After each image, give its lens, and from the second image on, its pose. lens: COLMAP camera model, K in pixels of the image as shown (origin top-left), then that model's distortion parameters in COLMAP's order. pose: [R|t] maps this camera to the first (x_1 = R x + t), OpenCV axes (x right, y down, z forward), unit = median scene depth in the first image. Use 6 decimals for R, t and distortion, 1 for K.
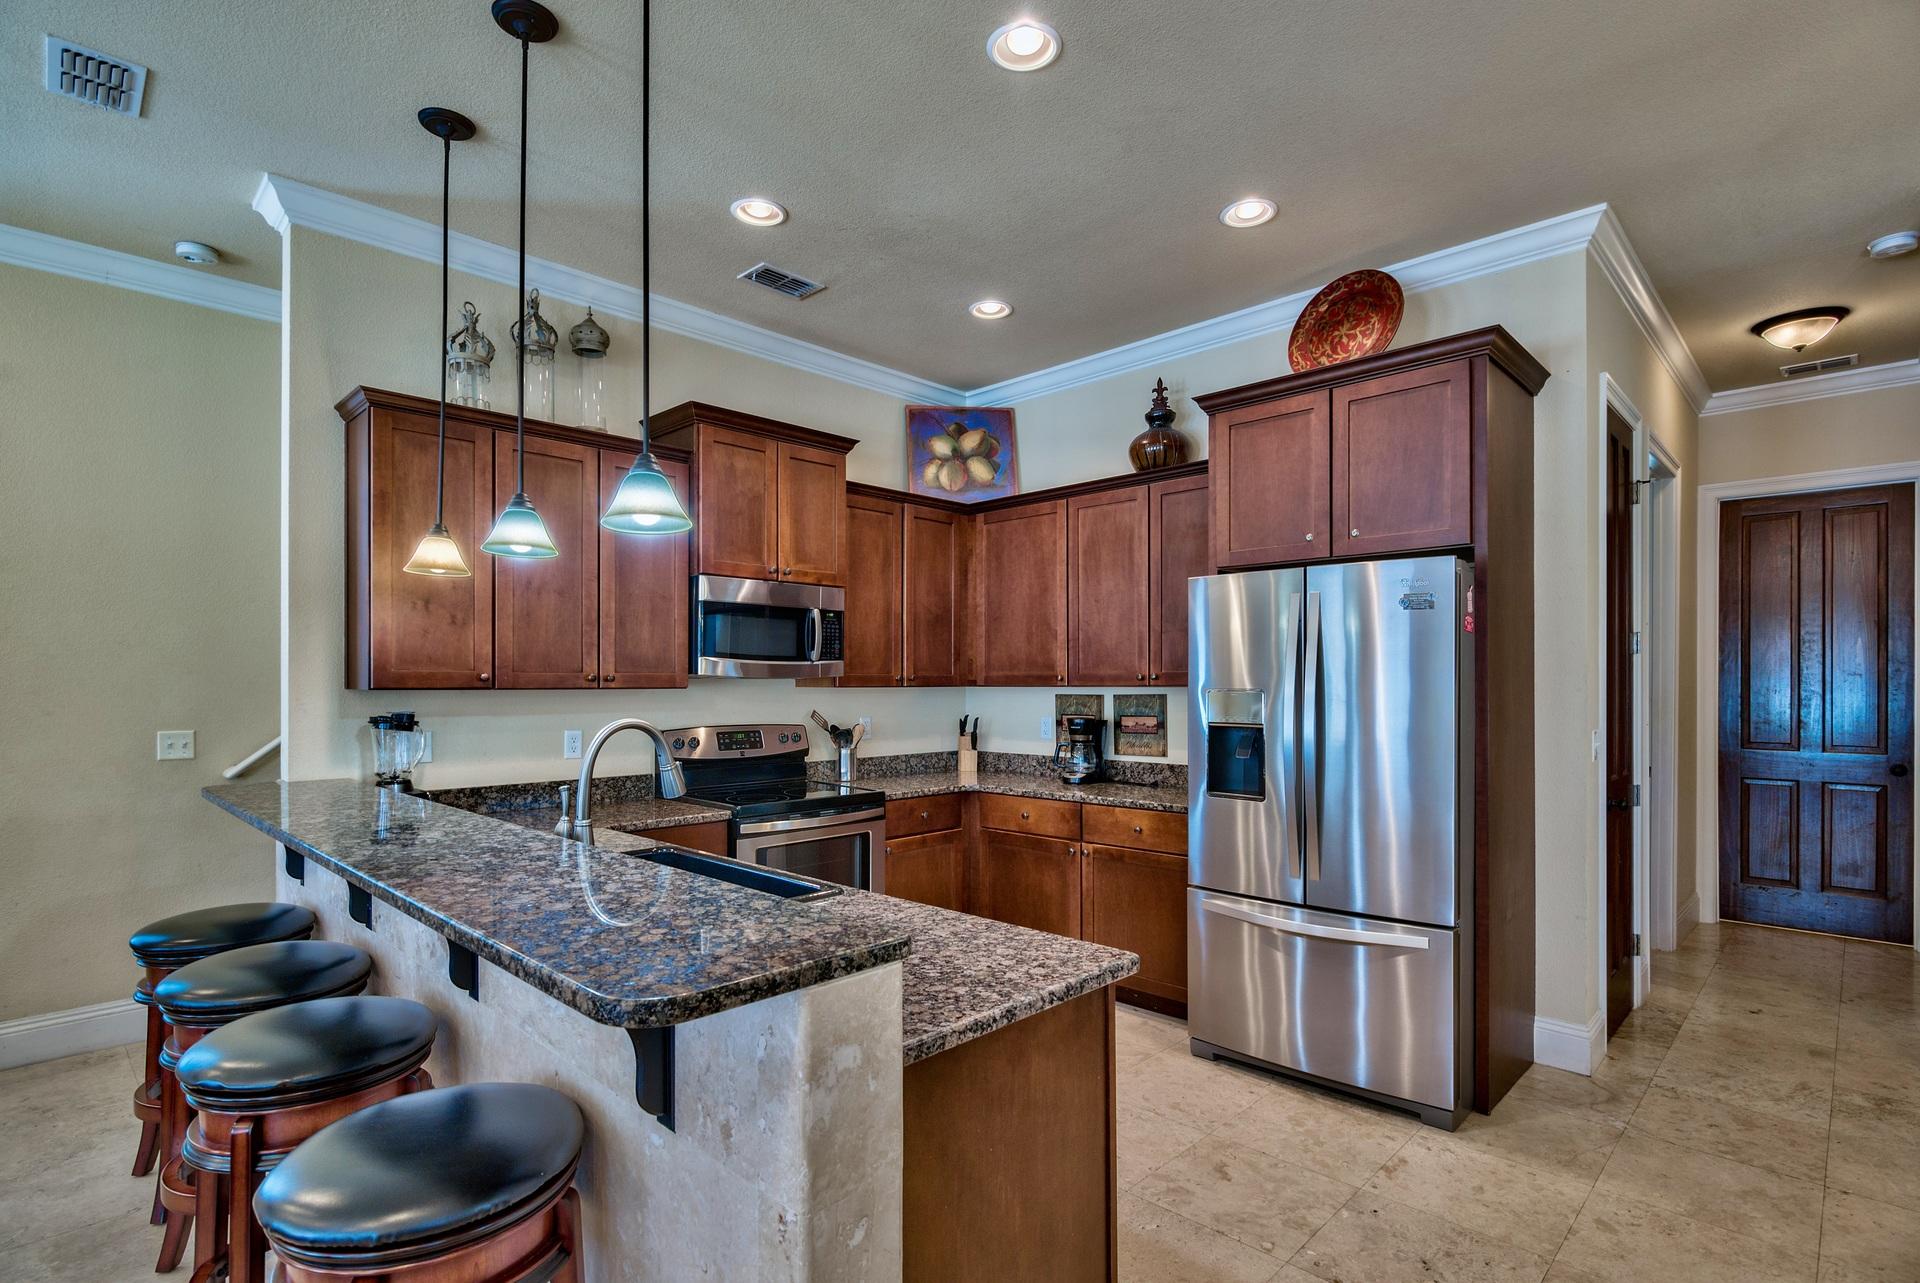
lens RADIAL K [[946.7, 0, 836.8], [0, 946.7, 685.1], [0, 0, 1]] dist [-0.001363, -0.000007]
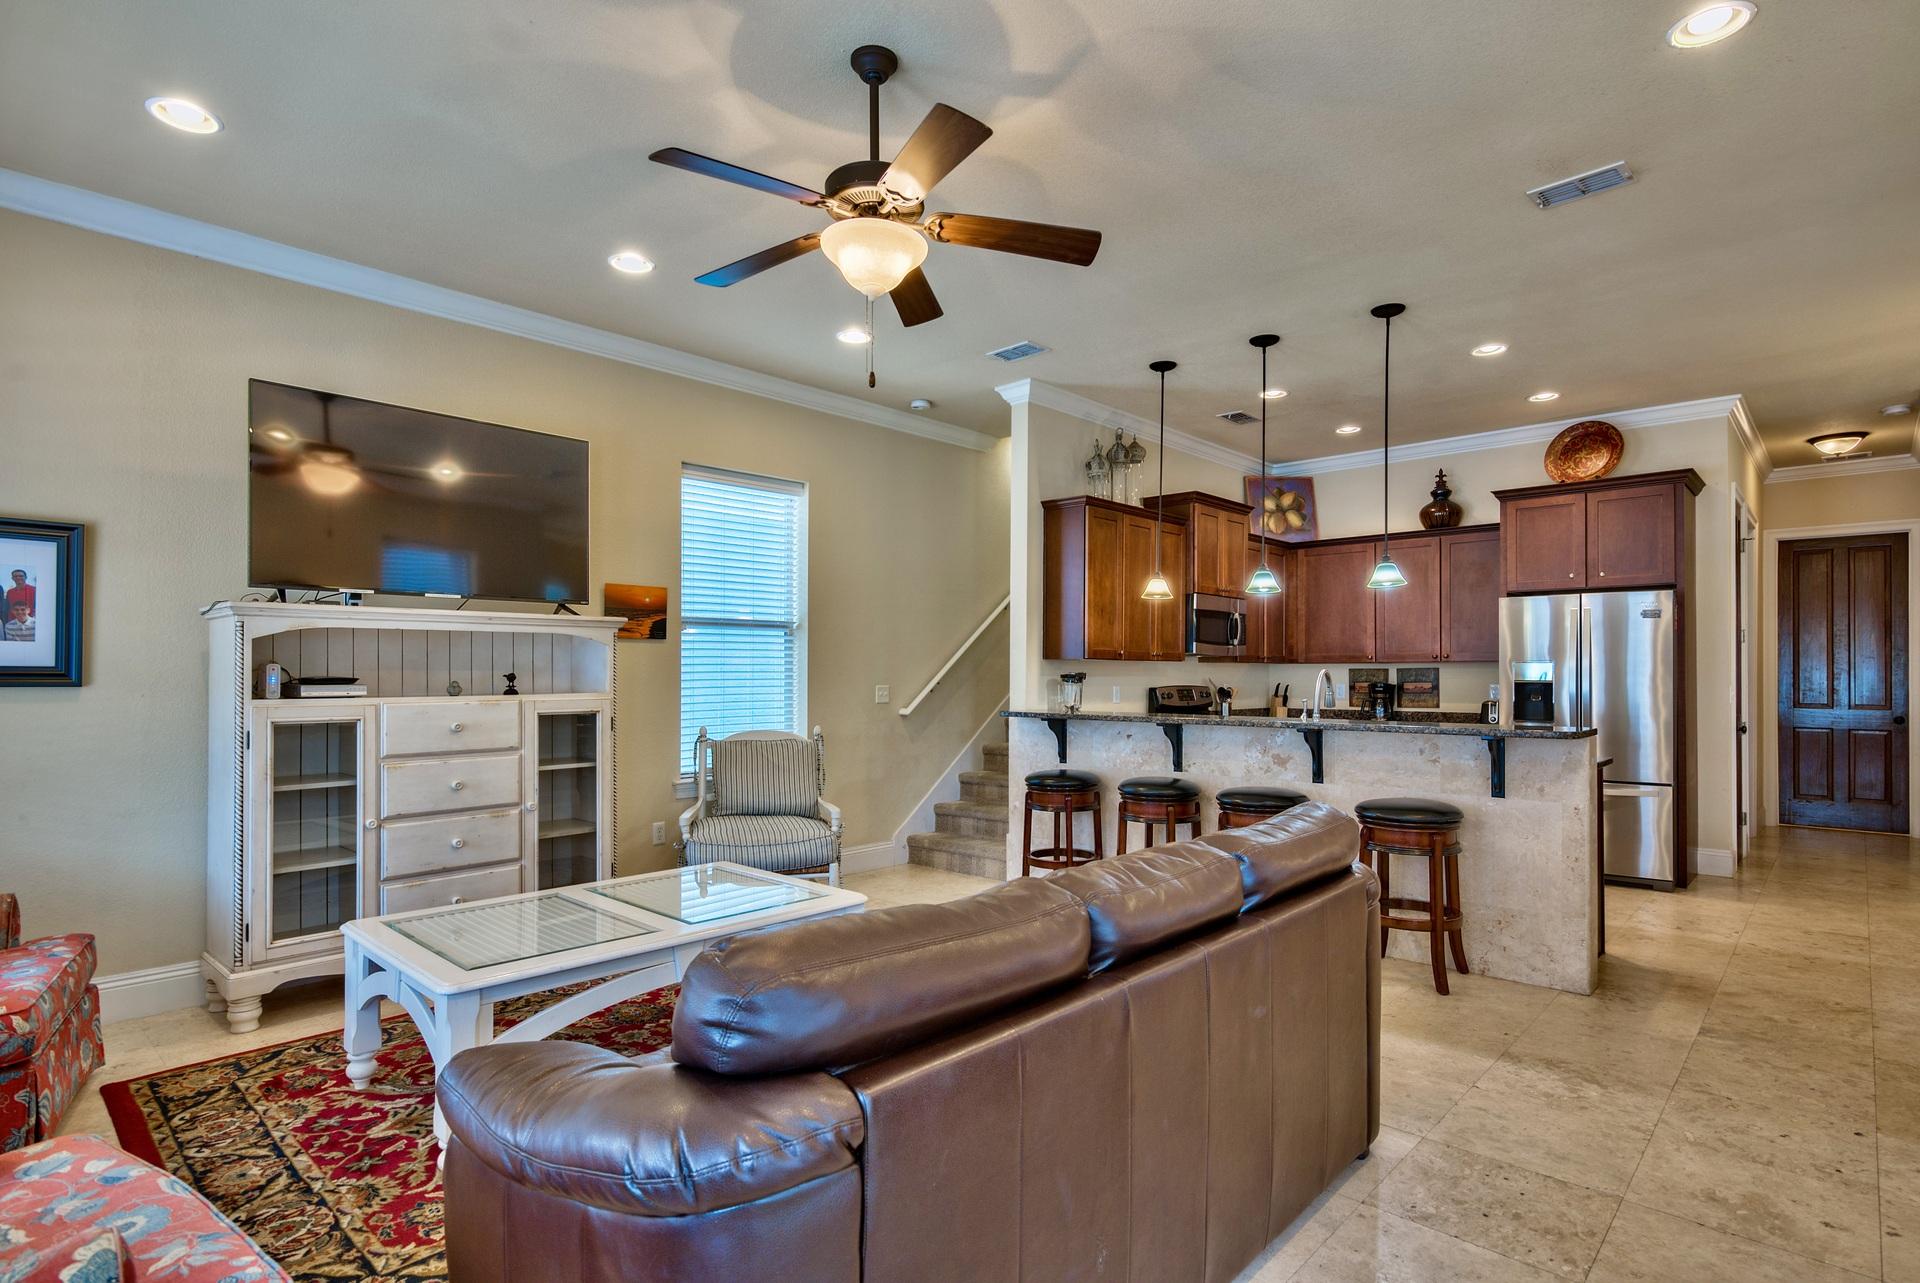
lens RADIAL K [[981.7, 0, 821.2], [0, 981.7, 668.8], [0, 0, 1]] dist [0.000307, -0.000088]
pose [[0.999879, 0.003301, 0.015183, -0.746885], [-0.003178, 0.999962, -0.008071, 0.029526], [-0.015209, 0.008022, 0.999852, -0.651795]]
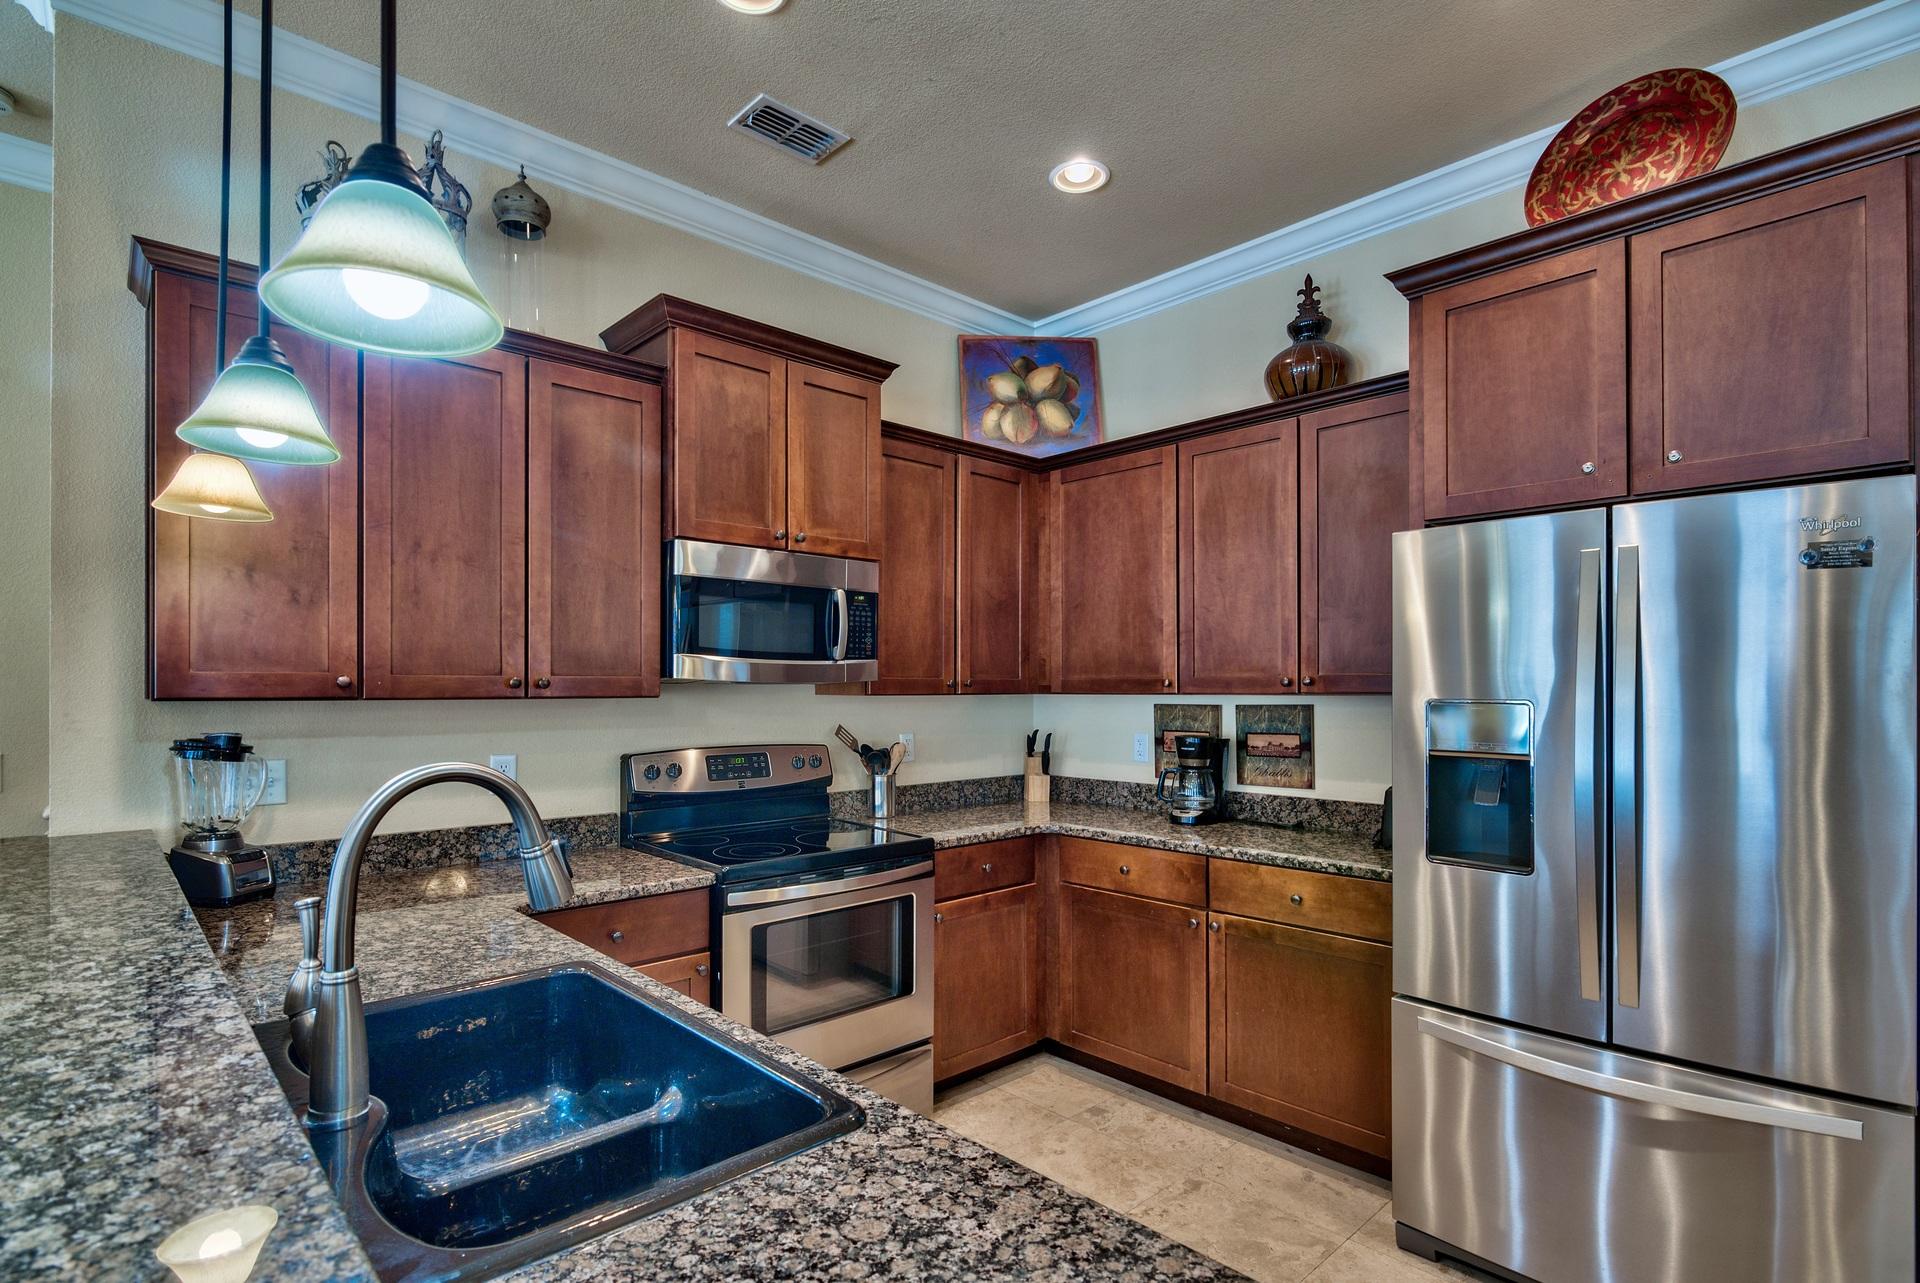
lens RADIAL K [[937.4, 0, 834.9], [0, 937.4, 685.9], [0, 0, 1]] dist [-0.001089, -0.000229]
pose [[0.998980, 0.000054, -0.045158, 0.006882], [-0.000249, 0.999991, -0.004312, -0.001984], [0.045157, 0.004319, 0.998971, 0.265526]]
